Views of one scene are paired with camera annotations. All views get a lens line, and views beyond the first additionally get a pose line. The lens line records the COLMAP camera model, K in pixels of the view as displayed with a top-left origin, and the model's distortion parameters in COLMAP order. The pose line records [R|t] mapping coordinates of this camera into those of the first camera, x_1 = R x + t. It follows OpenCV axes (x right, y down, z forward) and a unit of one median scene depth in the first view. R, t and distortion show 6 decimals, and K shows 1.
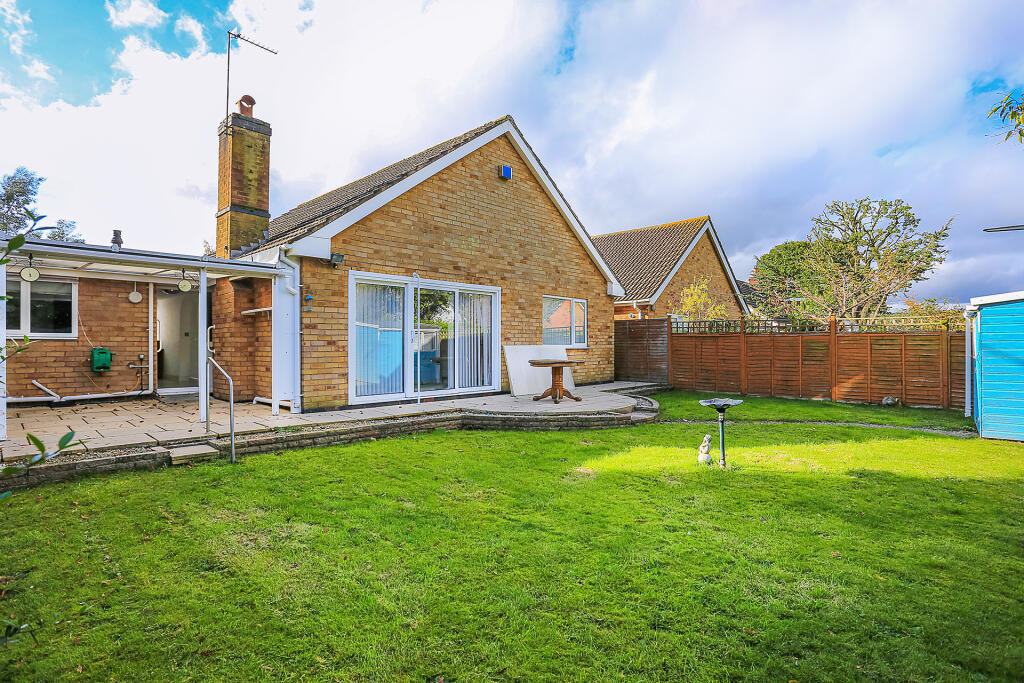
lens RADIAL K [[513.8, 0, 515.7], [0, 513.8, 340.0], [0, 0, 1]] dist [-0.038462, 0.004553]
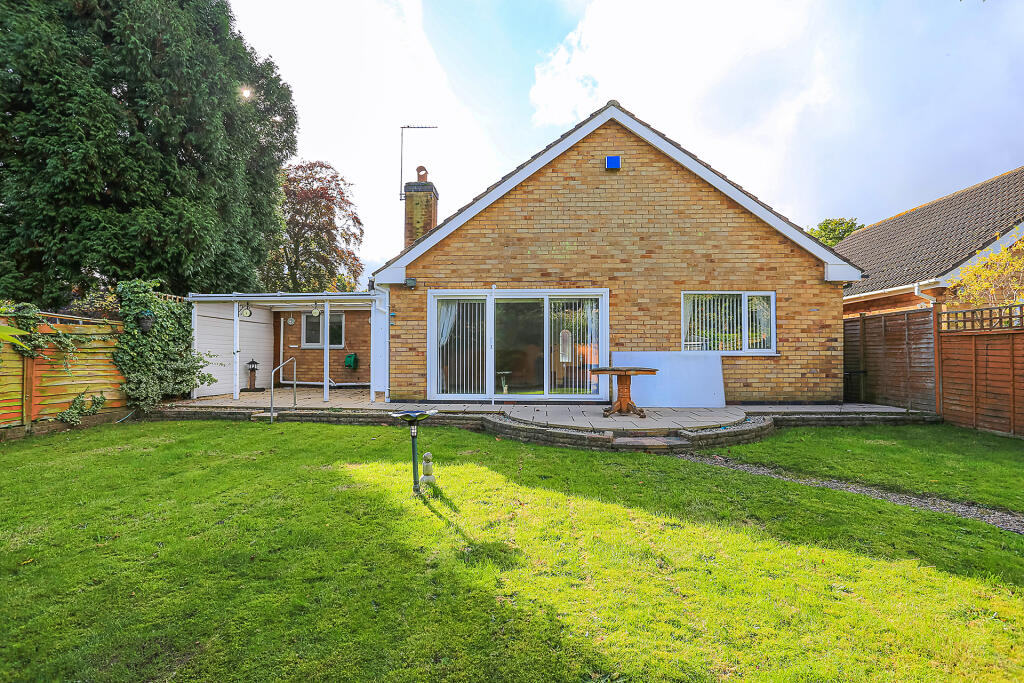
lens RADIAL K [[513.8, 0, 515.5], [0, 513.8, 343.8], [0, 0, 1]] dist [-0.038462, 0.004553]
pose [[0.637955, -0.019251, -0.769833, 0.629592], [0.005137, 0.999772, -0.020744, 0.016639], [0.770057, 0.009279, 0.637908, 0.315068]]
